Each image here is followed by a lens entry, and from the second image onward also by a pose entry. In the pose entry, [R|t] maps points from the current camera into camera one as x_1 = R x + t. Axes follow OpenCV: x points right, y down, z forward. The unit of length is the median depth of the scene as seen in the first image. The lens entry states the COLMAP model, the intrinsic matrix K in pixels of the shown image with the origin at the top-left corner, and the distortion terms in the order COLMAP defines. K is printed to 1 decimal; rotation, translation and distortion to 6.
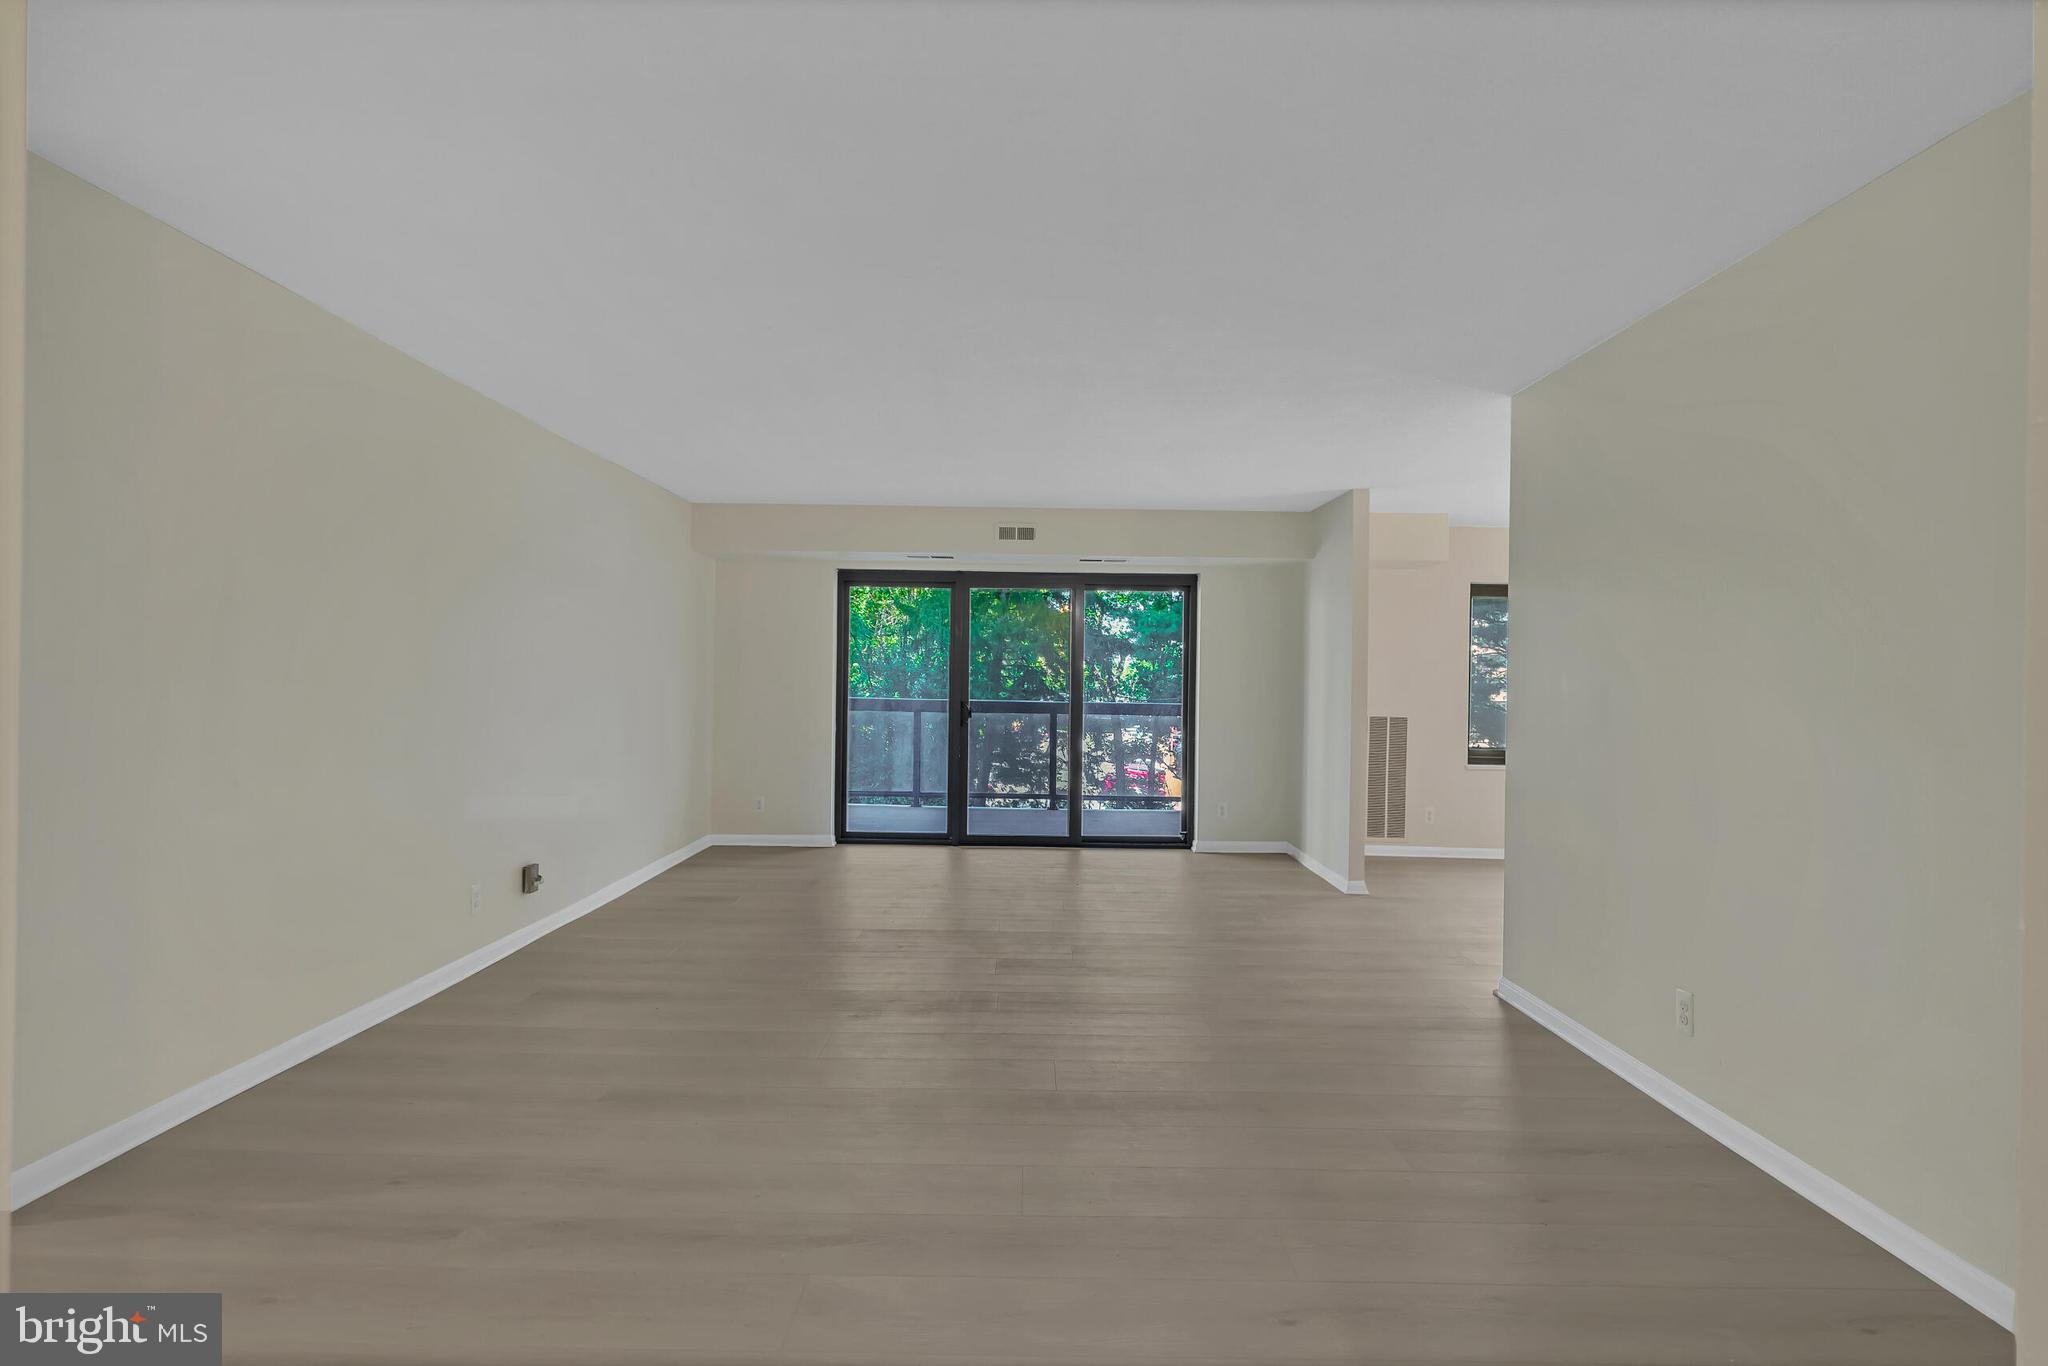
lens RADIAL K [[933.6, 0, 1005.6], [0, 933.6, 701.0], [0, 0, 1]] dist [0.002316, 0.001512]
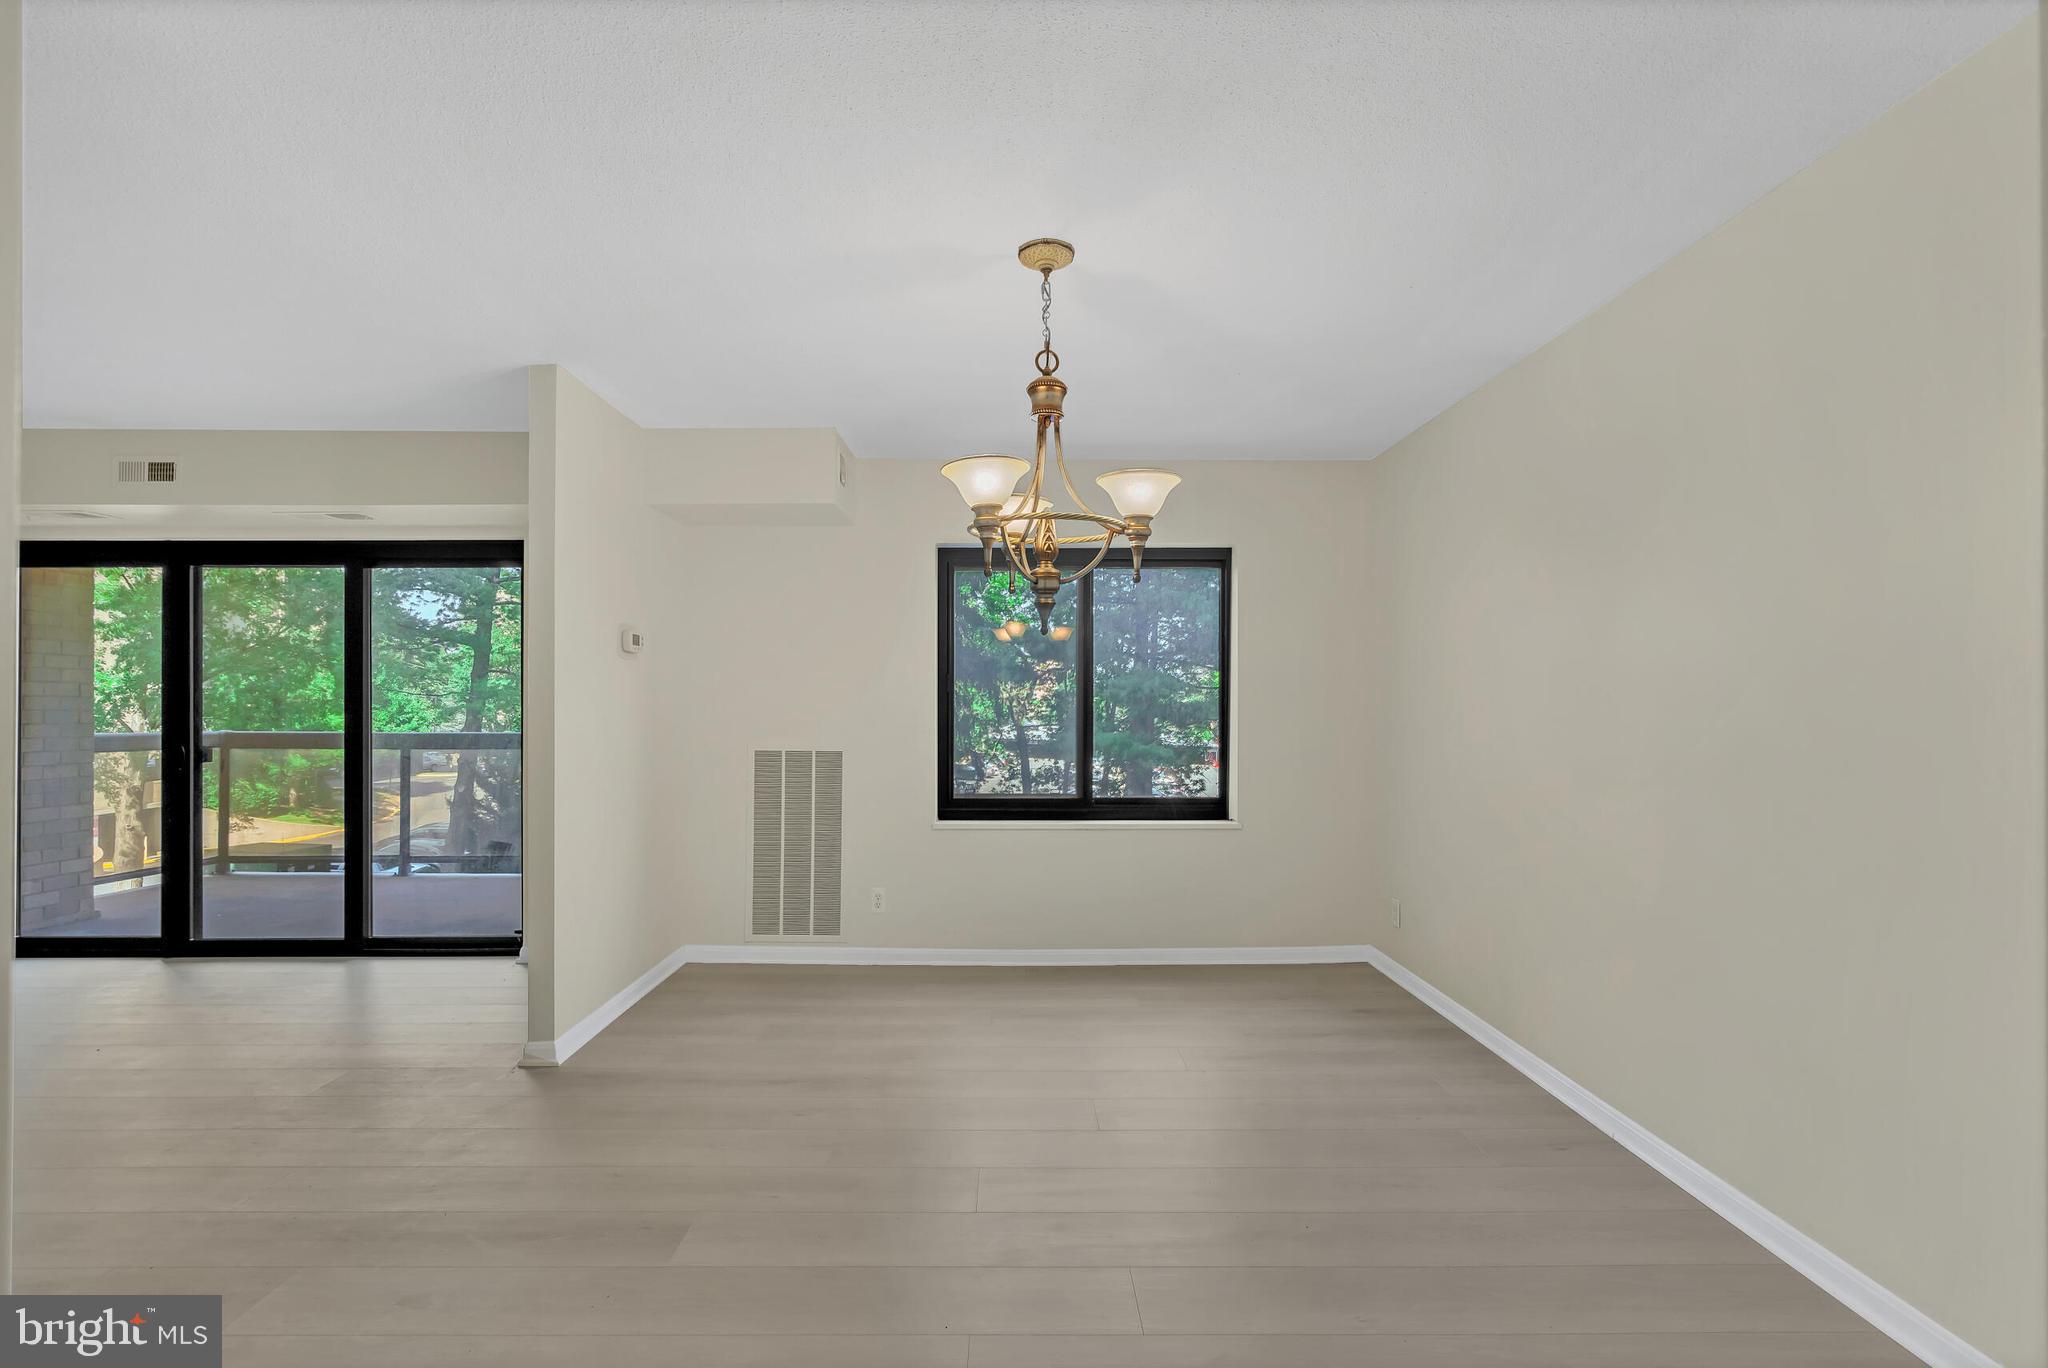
lens RADIAL K [[933.6, 0, 1030.4], [0, 933.6, 695.0], [0, 0, 1]] dist [0.002316, 0.001512]
pose [[0.999859, -0.016138, -0.004694, 0.561419], [0.015981, 0.999371, -0.031663, 0.001560], [0.005202, 0.031583, 0.999488, 0.342332]]
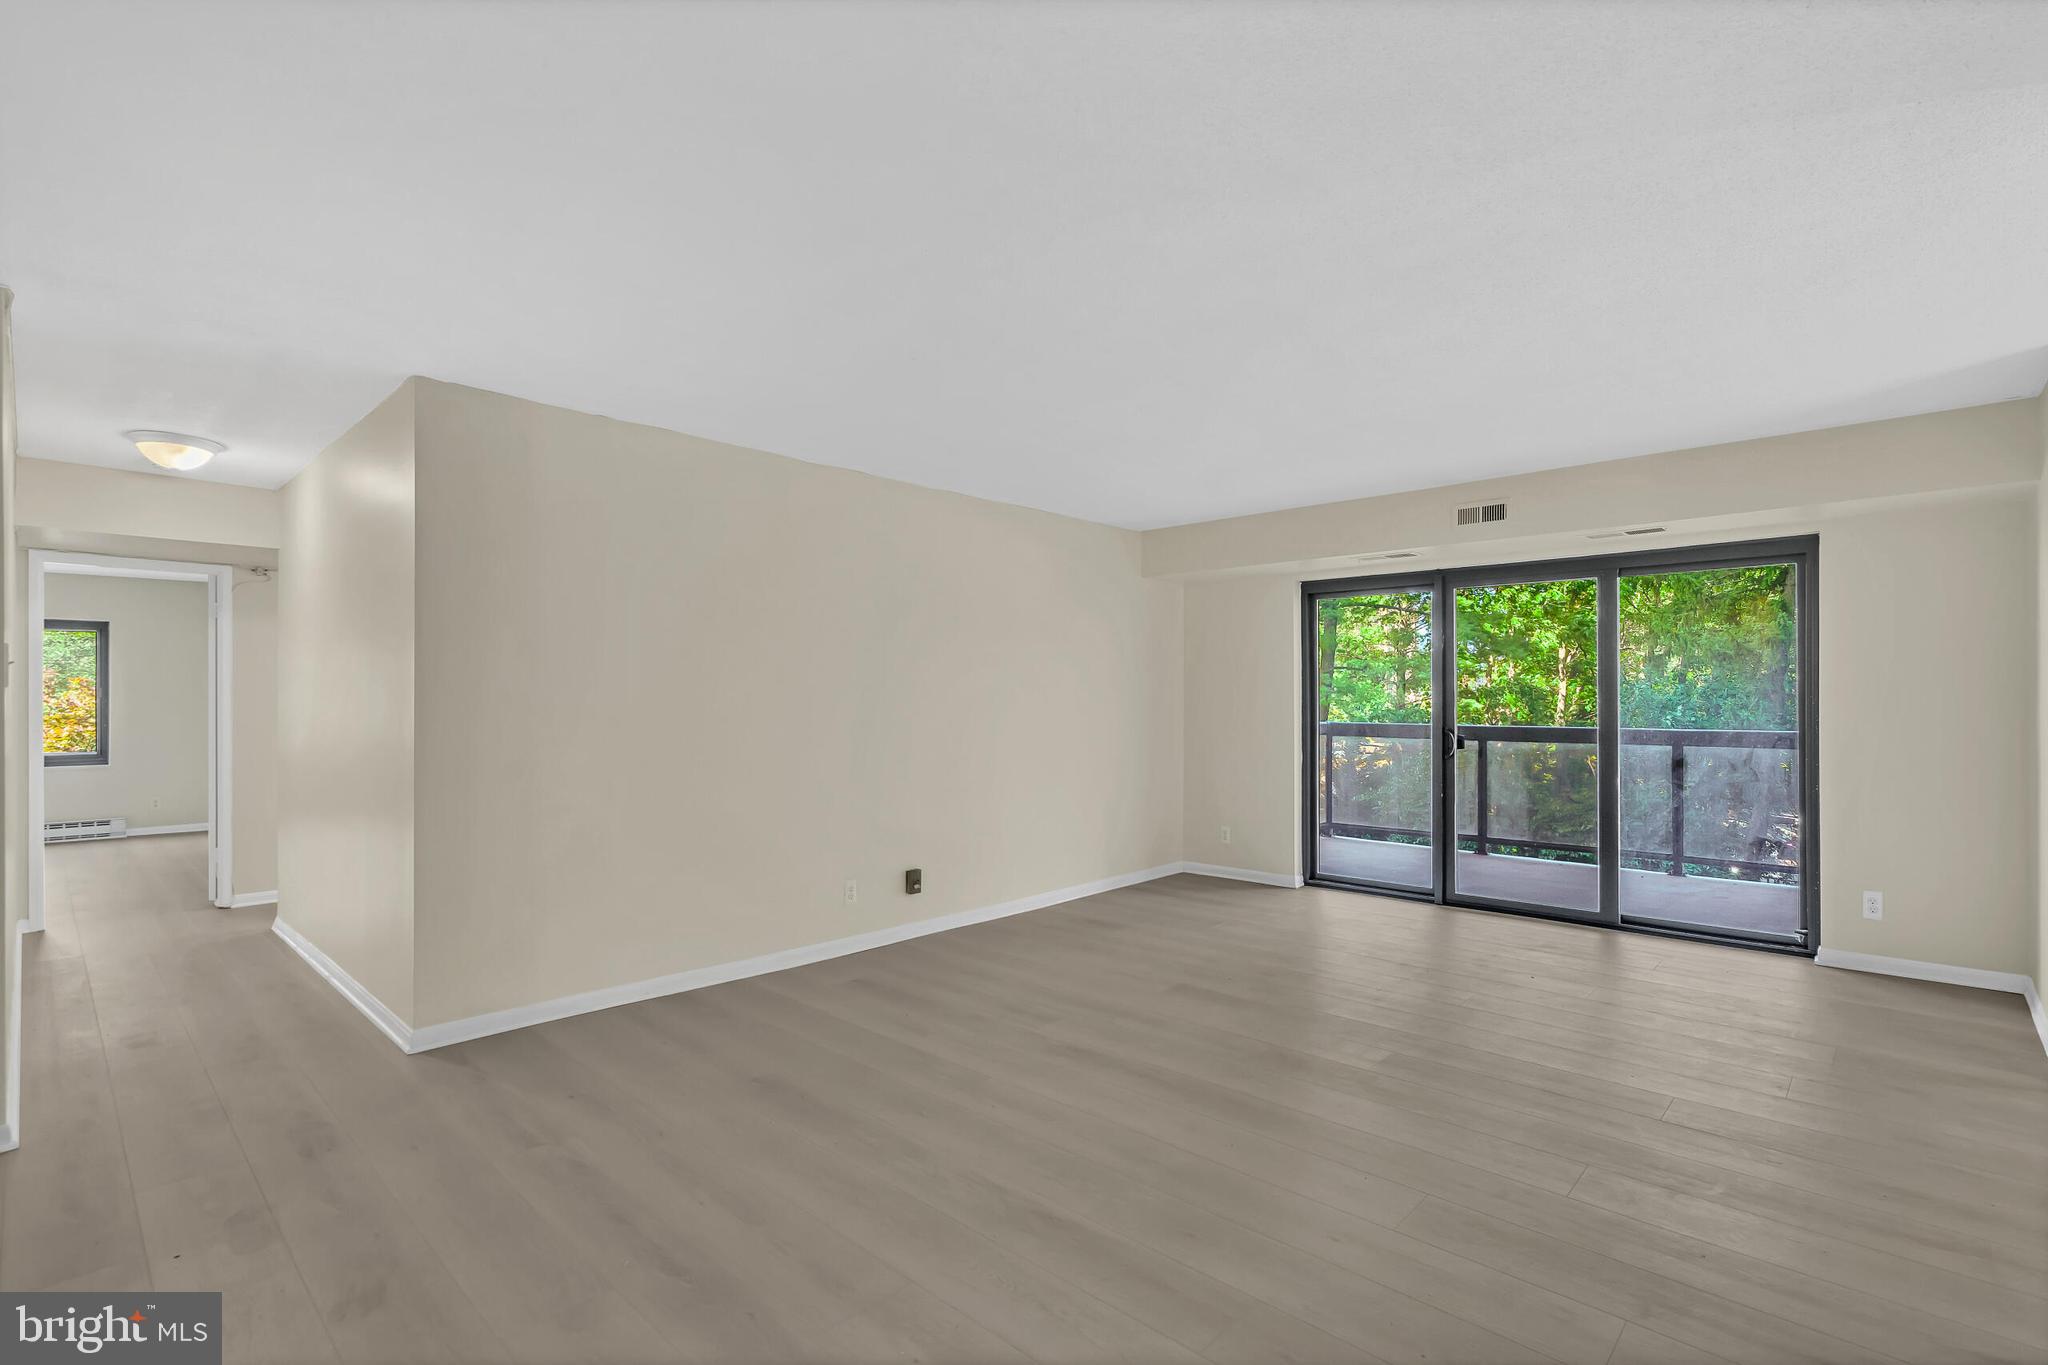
lens RADIAL K [[933.6, 0, 1038.0], [0, 933.6, 702.7], [0, 0, 1]] dist [0.002316, 0.001512]
pose [[0.738269, -0.014503, -0.674351, 0.242196], [-0.002802, 0.999694, -0.024568, -0.001019], [0.674501, 0.020028, 0.738002, 0.159315]]
